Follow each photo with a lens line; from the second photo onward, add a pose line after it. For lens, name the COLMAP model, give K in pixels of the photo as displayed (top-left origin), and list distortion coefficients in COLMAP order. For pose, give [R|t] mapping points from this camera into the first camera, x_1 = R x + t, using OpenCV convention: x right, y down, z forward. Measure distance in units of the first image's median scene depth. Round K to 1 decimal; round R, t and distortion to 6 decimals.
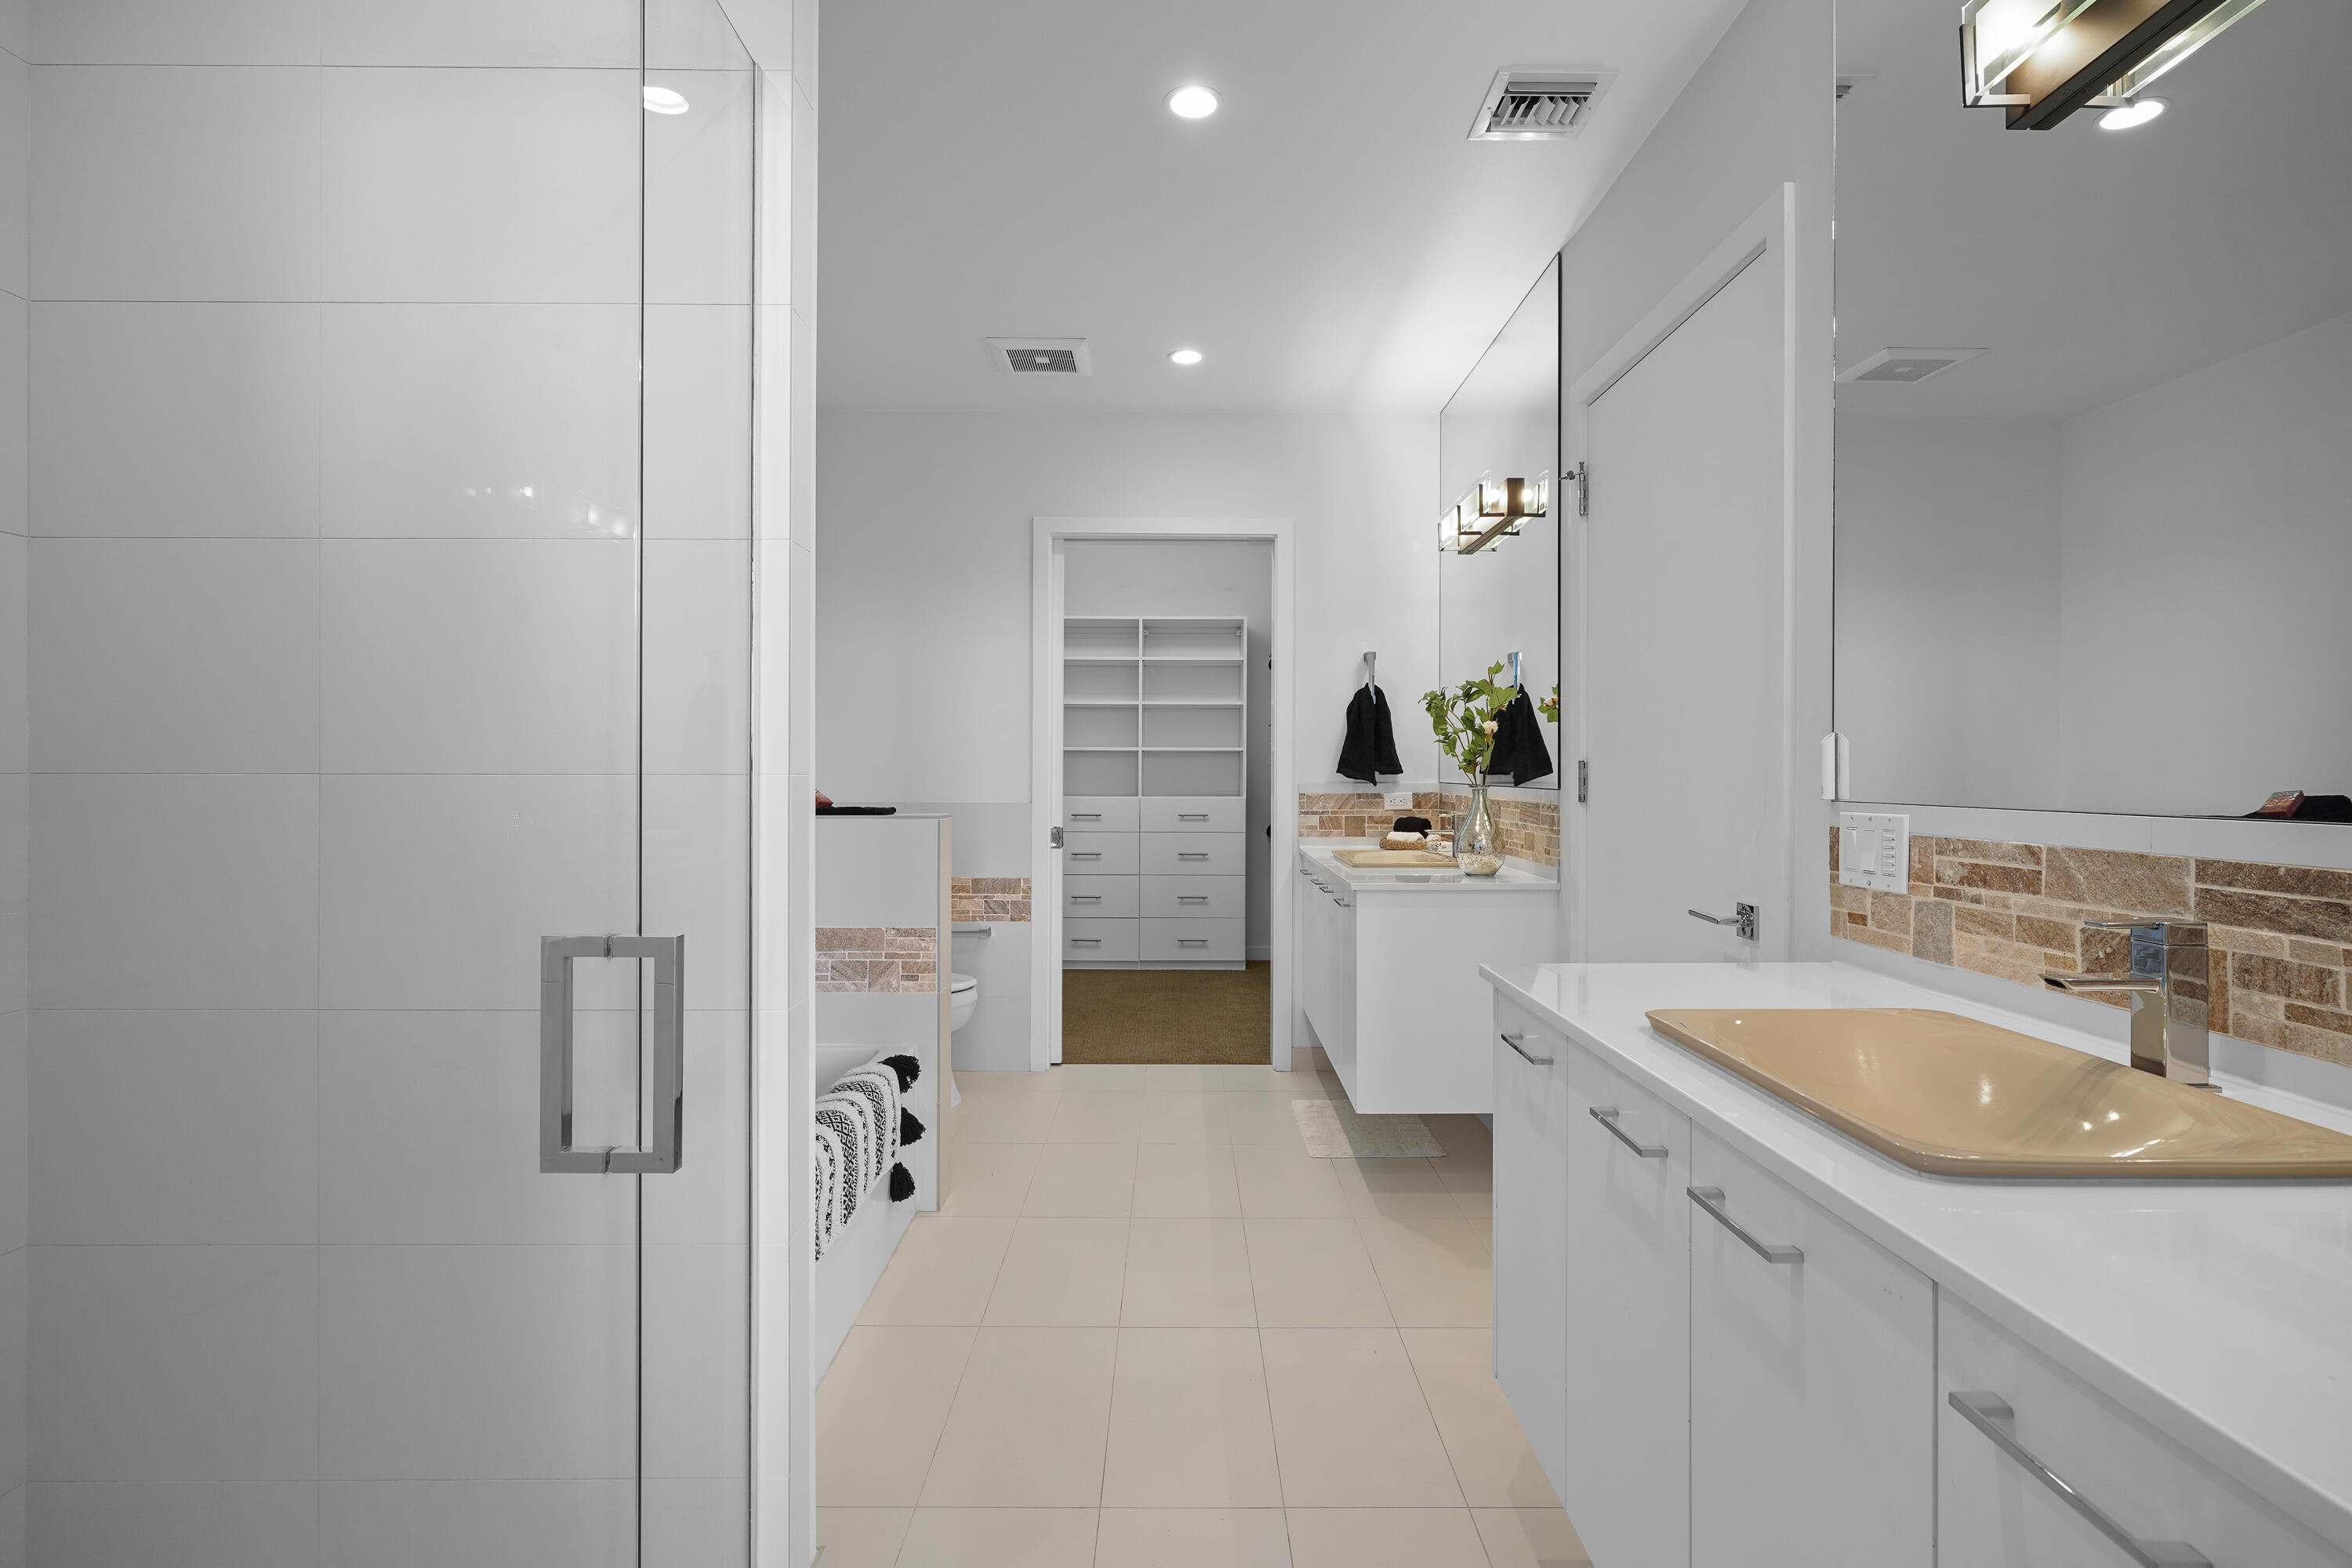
lens RADIAL K [[1143.7, 0, 1179.1], [0, 1143.7, 756.9], [0, 0, 1]] dist [-0.001873, 0.000407]
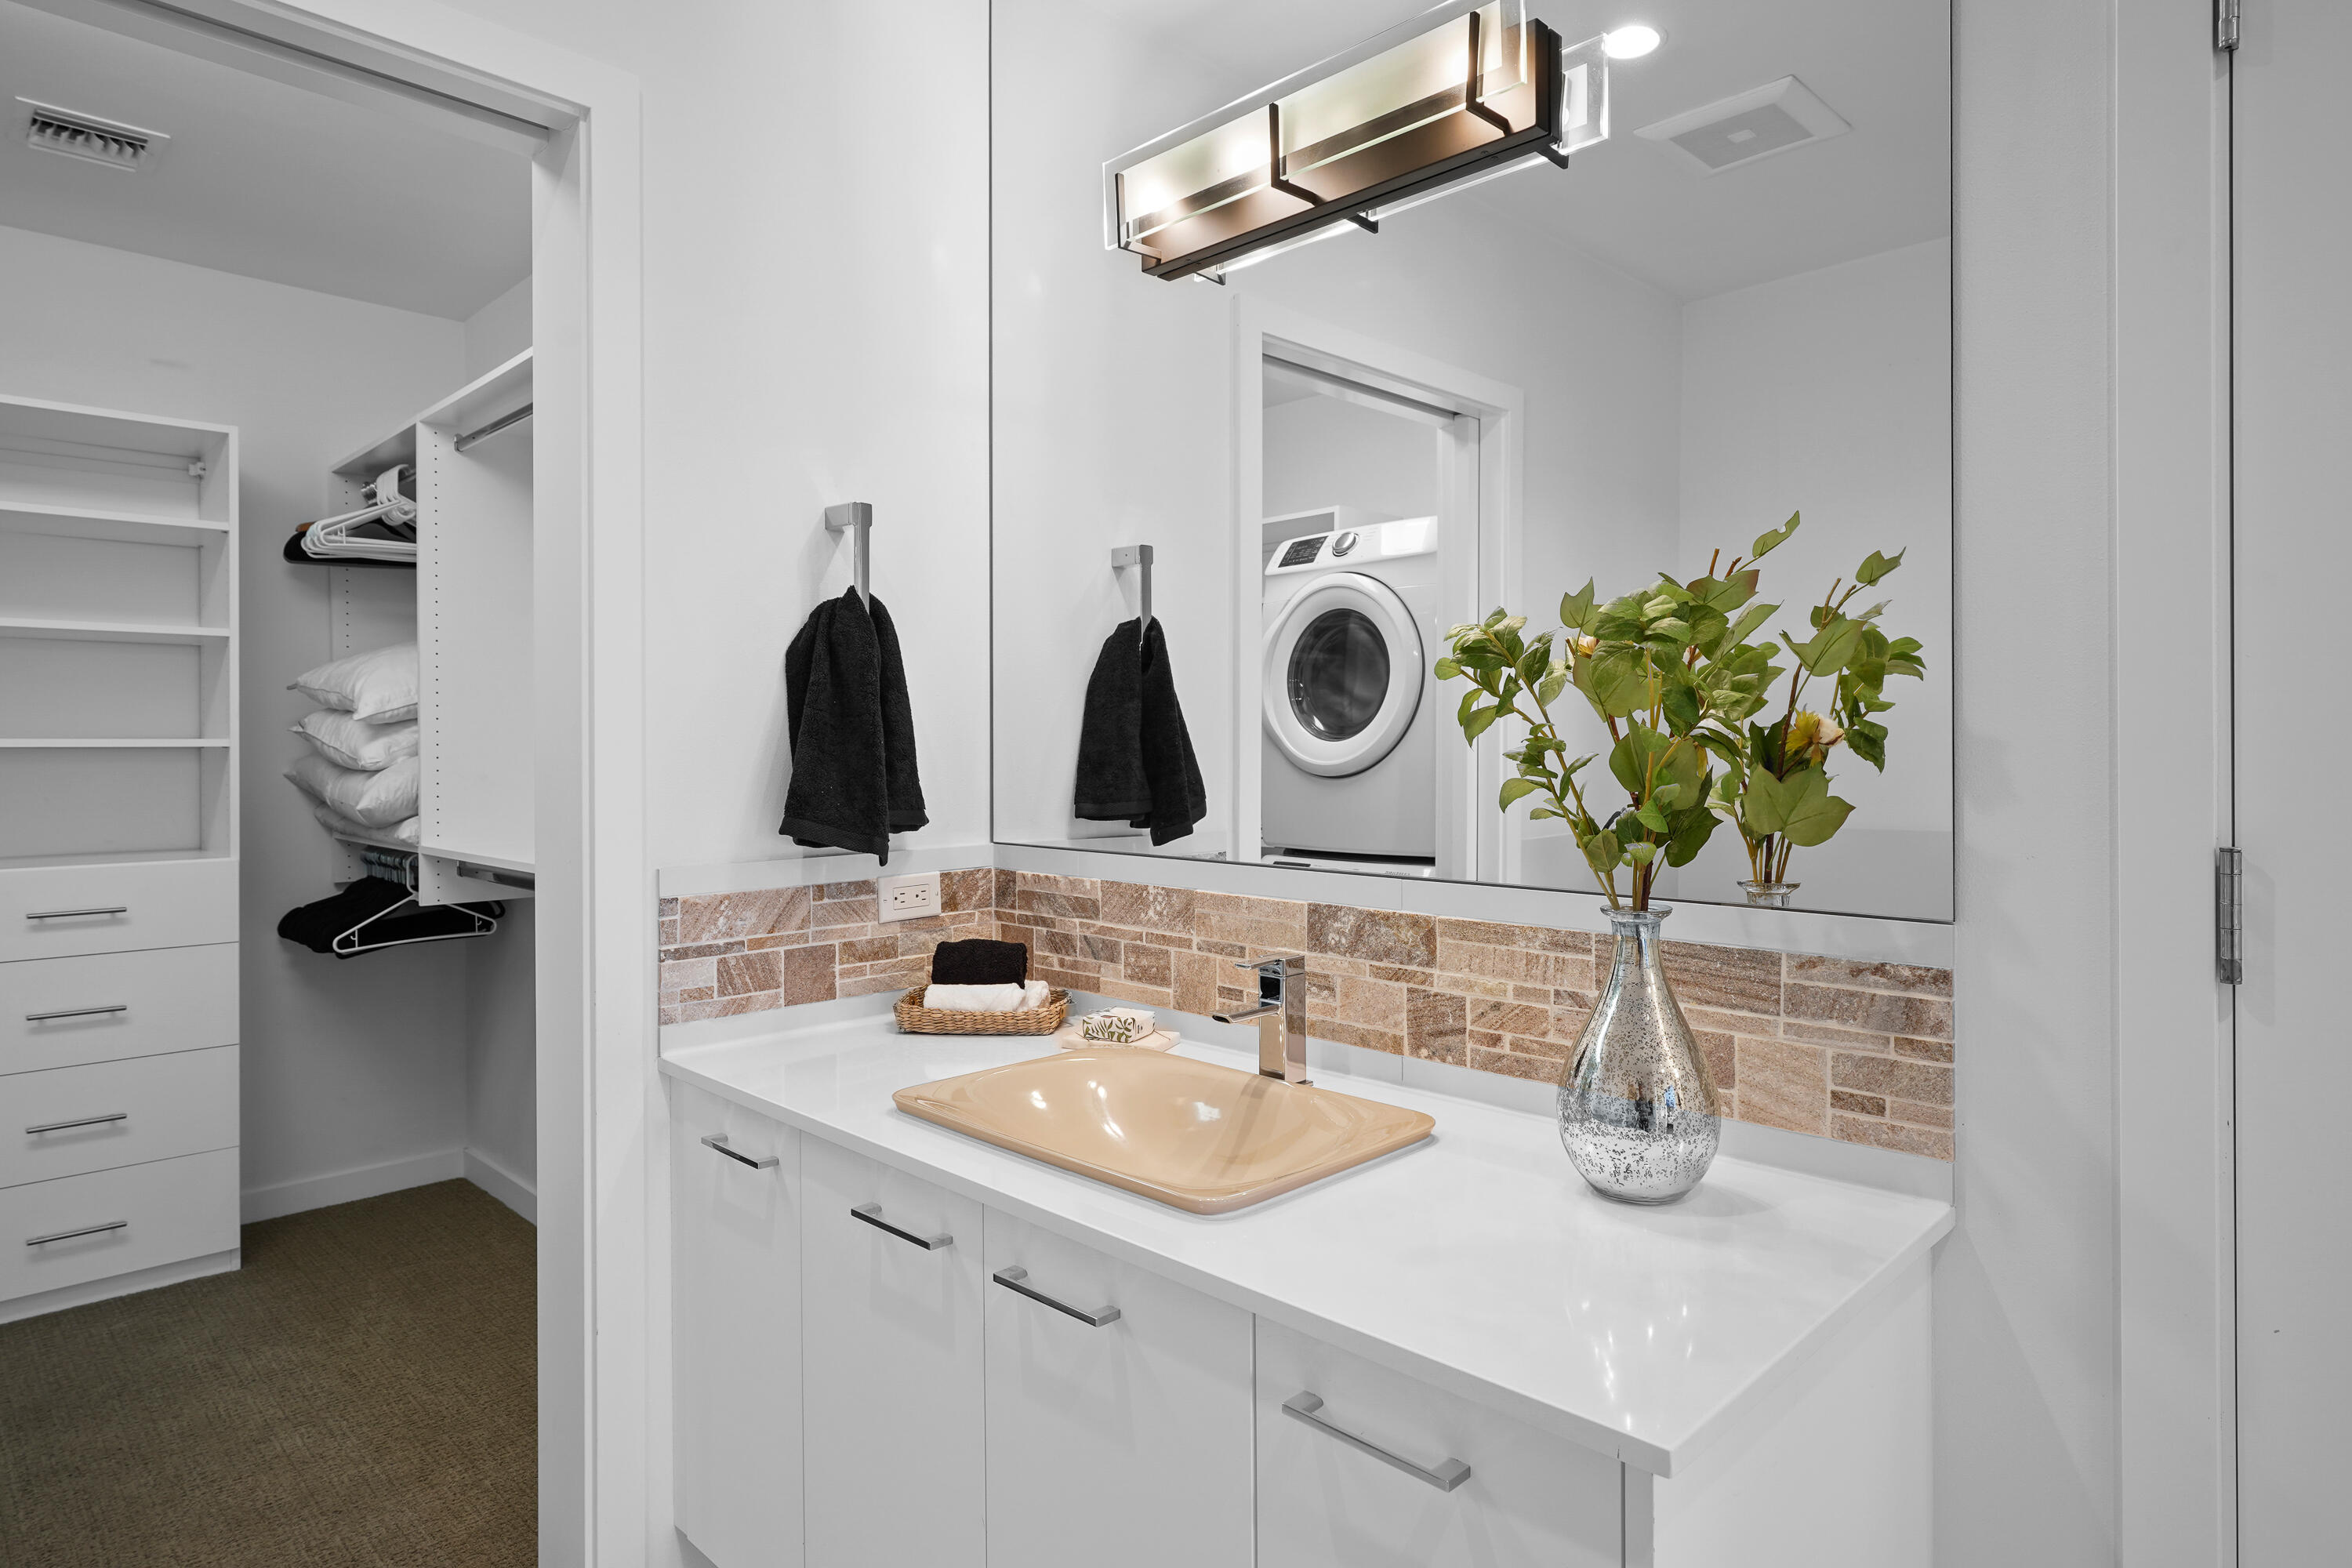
lens RADIAL K [[1455.2, 0, 1275.6], [0, 1455.2, 764.2], [0, 0, 1]] dist [0.000301, -0.001014]
pose [[0.714220, 0.000447, 0.699922, -0.066483], [-0.009707, 0.999910, 0.009268, -0.012885], [-0.699854, -0.013414, 0.714160, 0.562816]]
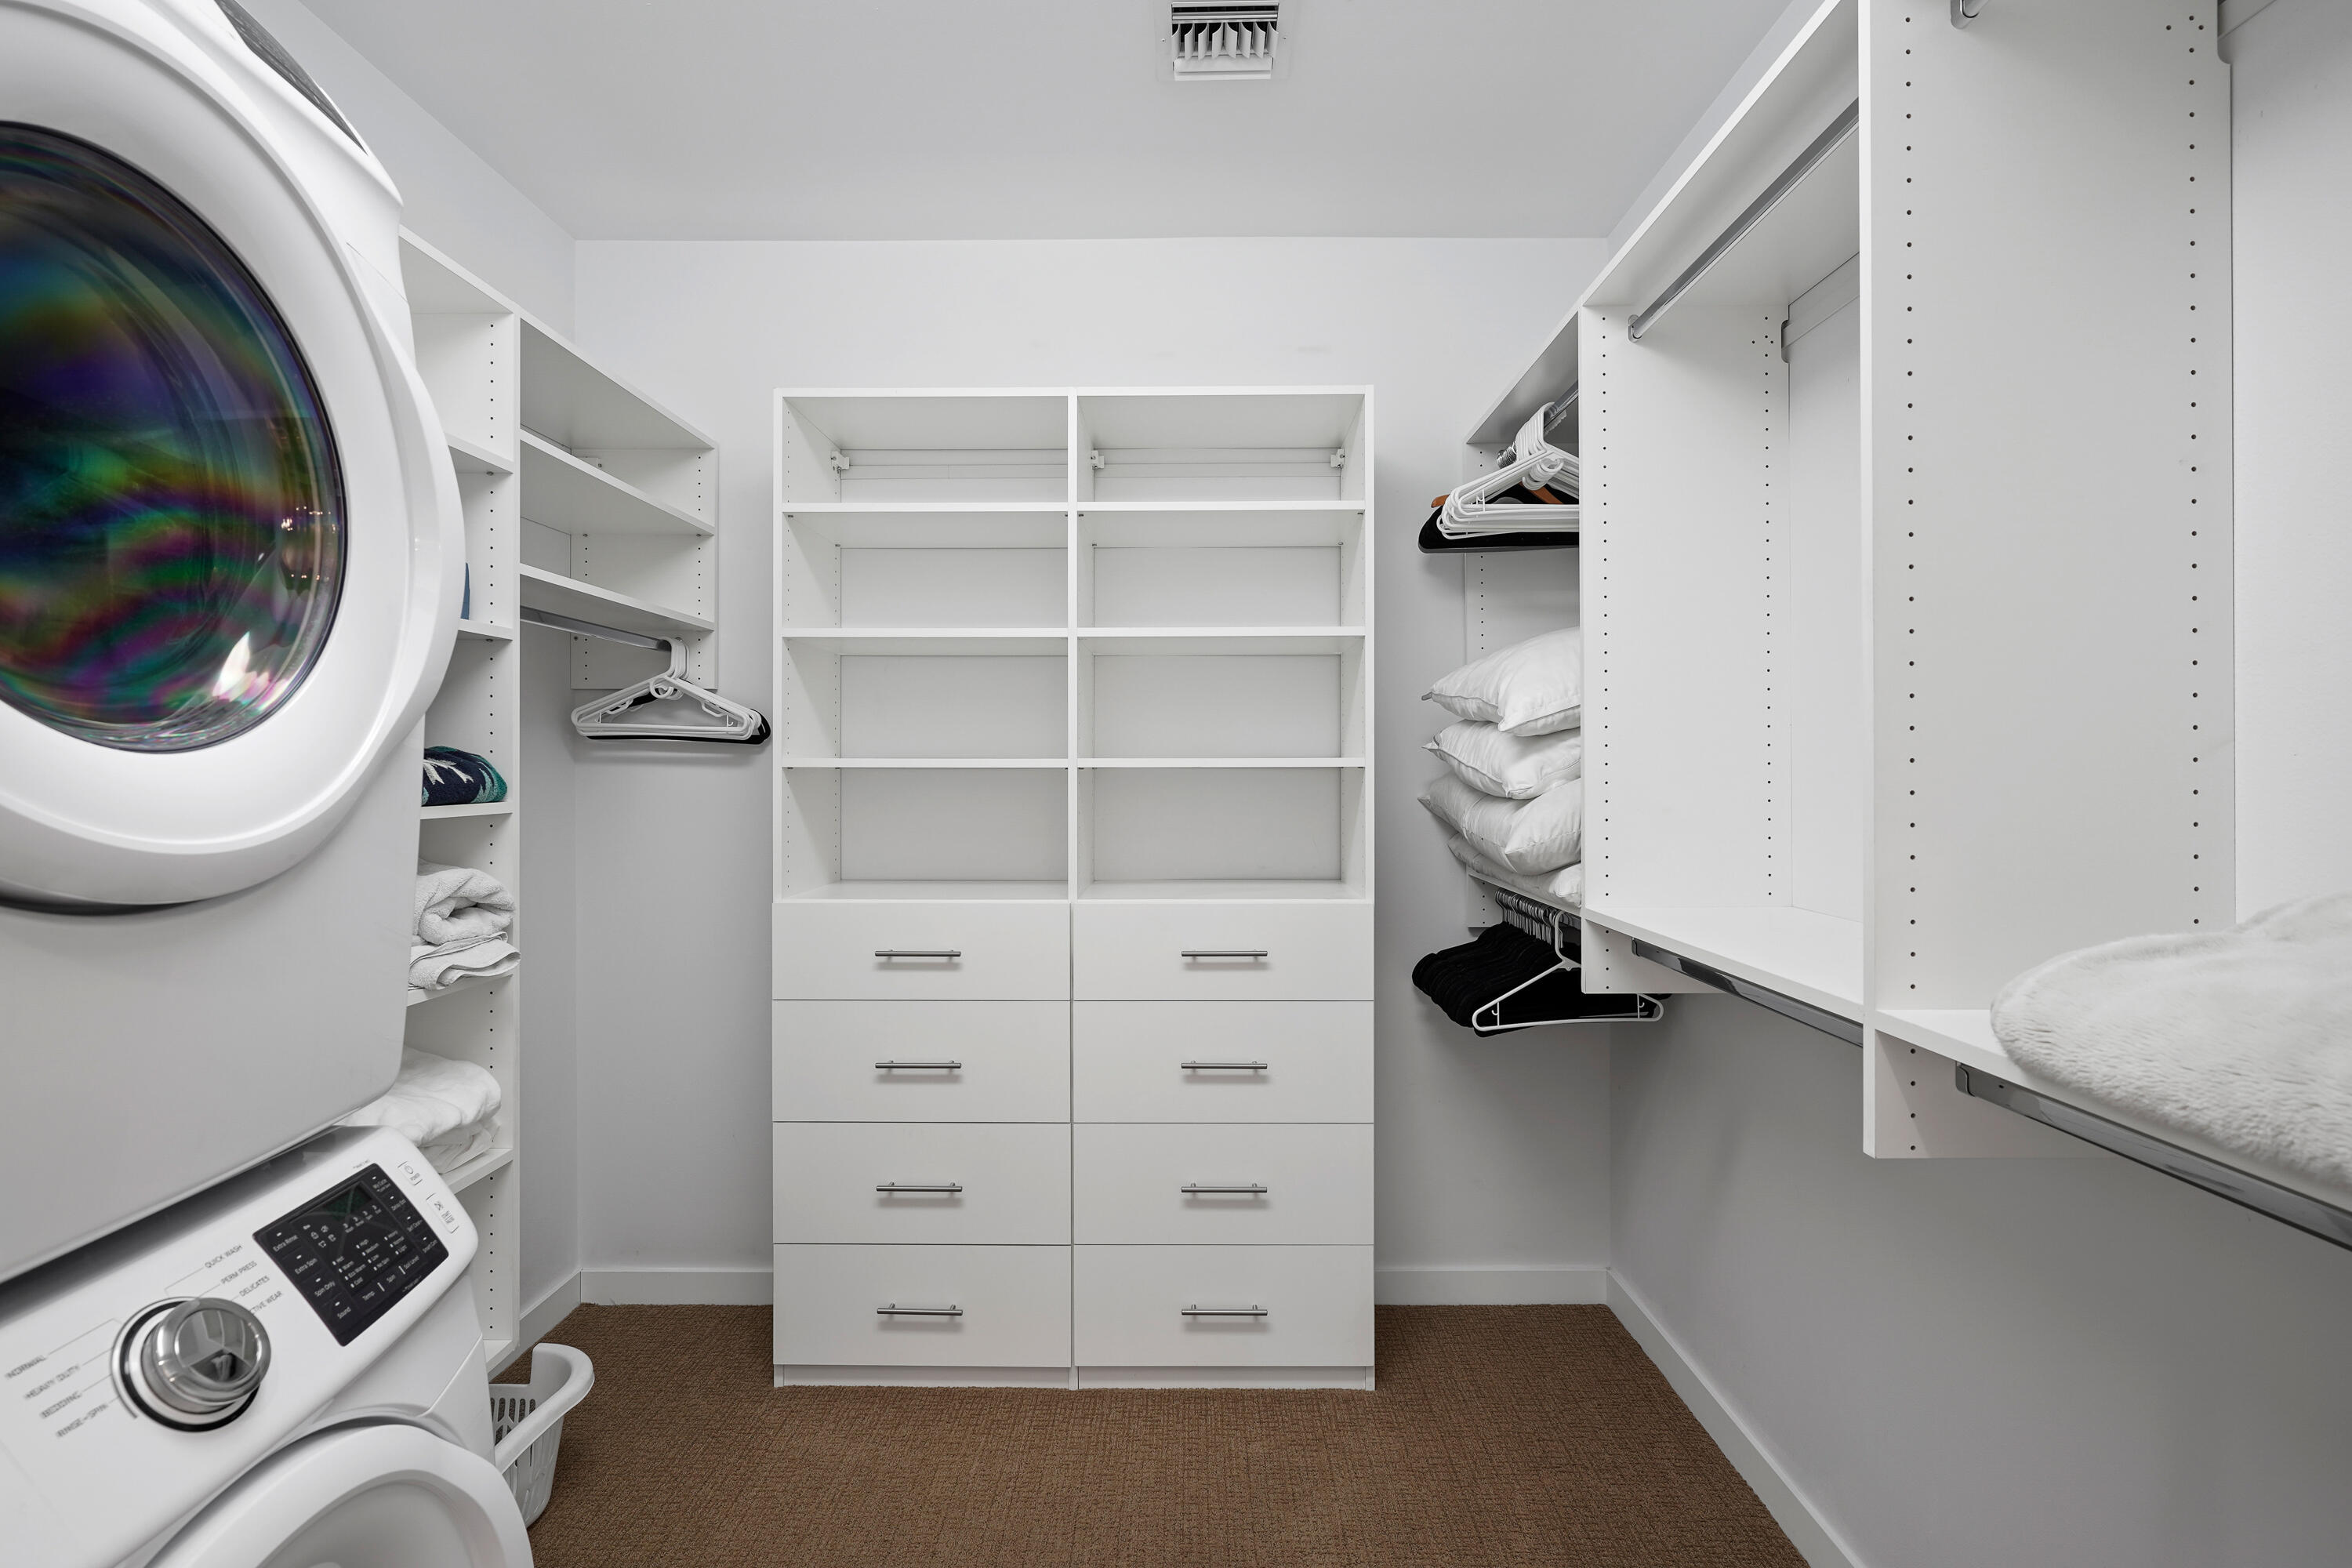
lens RADIAL K [[1184.6, 0, 1182.2], [0, 1184.6, 769.0], [0, 0, 1]] dist [-0.001564, -0.000208]
pose [[0.999902, 0.003031, -0.013690, 0.008571], [-0.002910, 0.999956, 0.008916, -0.013411], [0.013717, -0.008875, 0.999867, 1.004562]]
